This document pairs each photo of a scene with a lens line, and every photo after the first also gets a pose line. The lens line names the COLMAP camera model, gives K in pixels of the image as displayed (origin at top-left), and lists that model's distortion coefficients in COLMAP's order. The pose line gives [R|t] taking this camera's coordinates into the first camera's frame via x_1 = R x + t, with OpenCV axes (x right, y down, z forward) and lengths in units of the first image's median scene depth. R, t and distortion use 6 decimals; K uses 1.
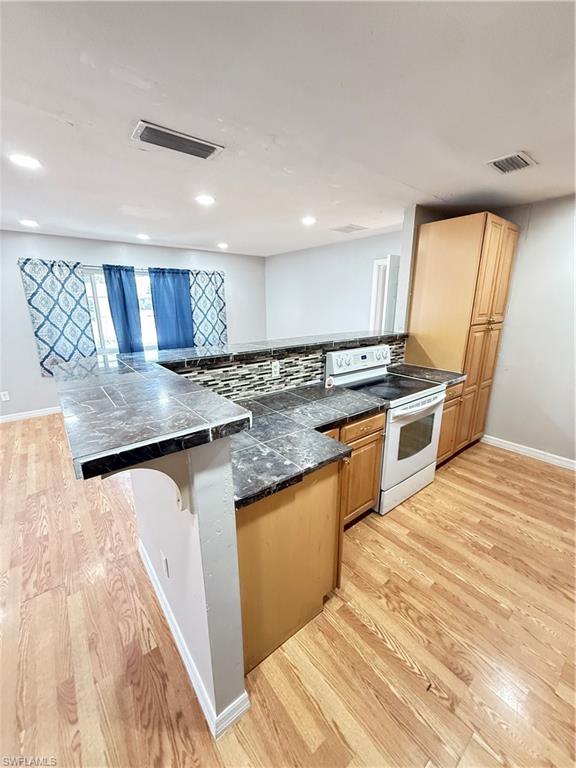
lens RADIAL K [[311.0, 0, 284.8], [0, 311.0, 391.1], [0, 0, 1]] dist [0.000907, 0.000074]
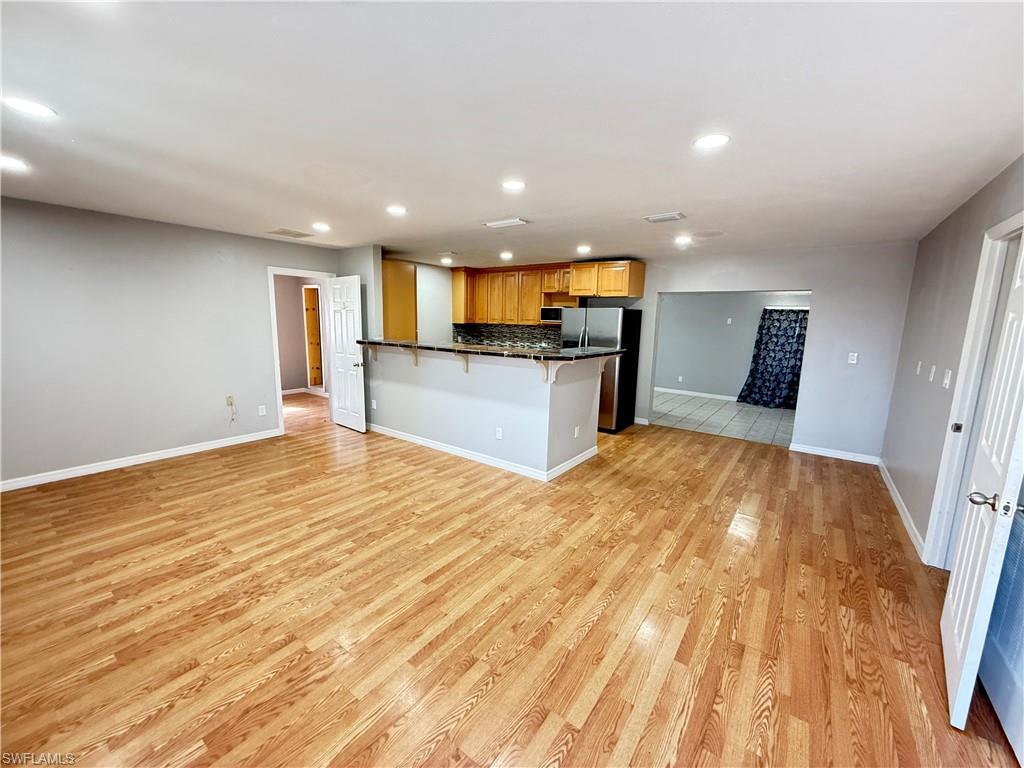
lens RADIAL K [[407.8, 0, 512.0], [0, 407.8, 383.2], [0, 0, 1]] dist [0.000379, 0.000075]
pose [[-0.272385, -0.161578, 0.948525, -1.371708], [0.237263, 0.944079, 0.228955, -0.266005], [-0.932477, 0.287413, -0.218816, 0.898780]]
